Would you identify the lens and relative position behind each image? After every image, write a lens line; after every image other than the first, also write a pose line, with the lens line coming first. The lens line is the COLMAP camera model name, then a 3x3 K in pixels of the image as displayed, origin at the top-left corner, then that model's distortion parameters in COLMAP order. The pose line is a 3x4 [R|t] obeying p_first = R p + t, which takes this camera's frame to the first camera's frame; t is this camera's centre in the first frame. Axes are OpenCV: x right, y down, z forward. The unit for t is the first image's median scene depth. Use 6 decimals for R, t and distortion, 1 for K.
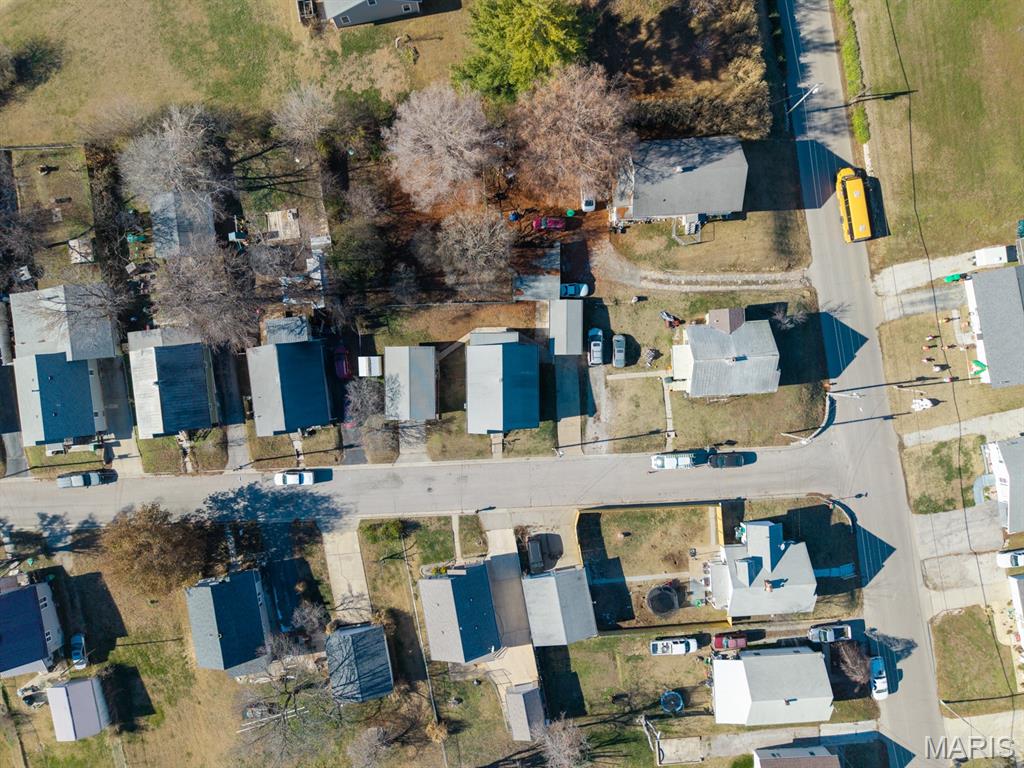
lens RADIAL K [[684.5, 0, 512.6], [0, 684.5, 385.6], [0, 0, 1]] dist [0.010129, -0.007381]
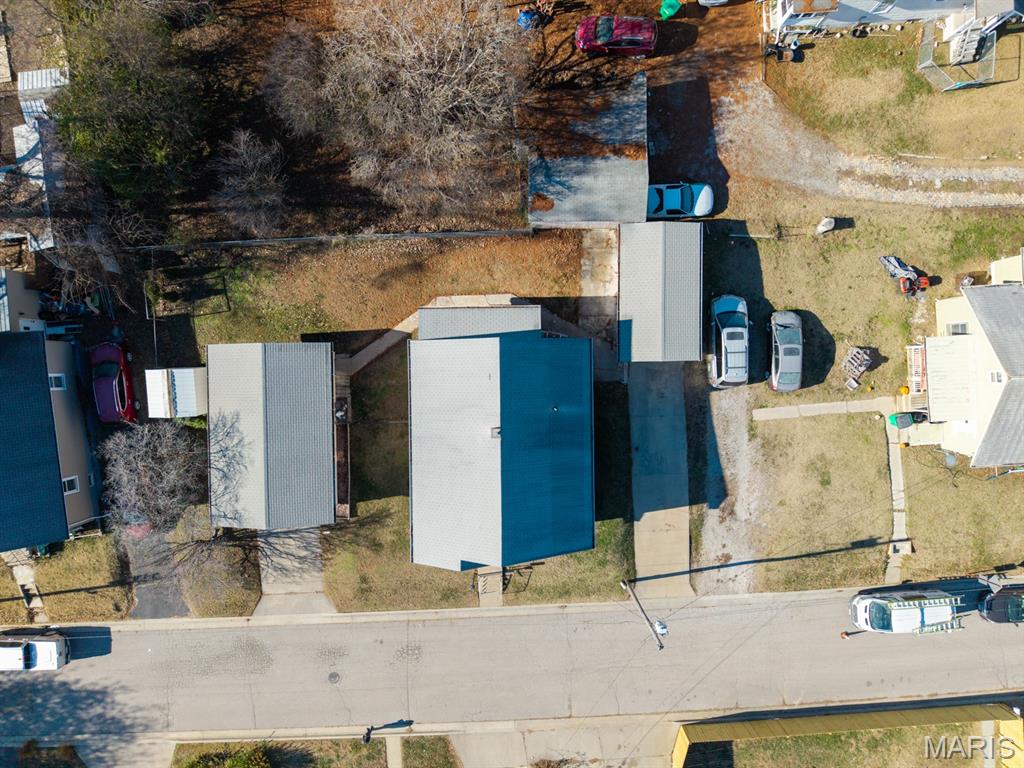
lens RADIAL K [[684.5, 0, 512.6], [0, 684.5, 385.6], [0, 0, 1]] dist [0.010129, -0.007381]
pose [[0.999866, -0.004749, -0.015666, -0.001846], [0.004830, 0.999975, 0.005155, -0.032894], [0.015641, -0.005230, 0.999864, 0.587061]]
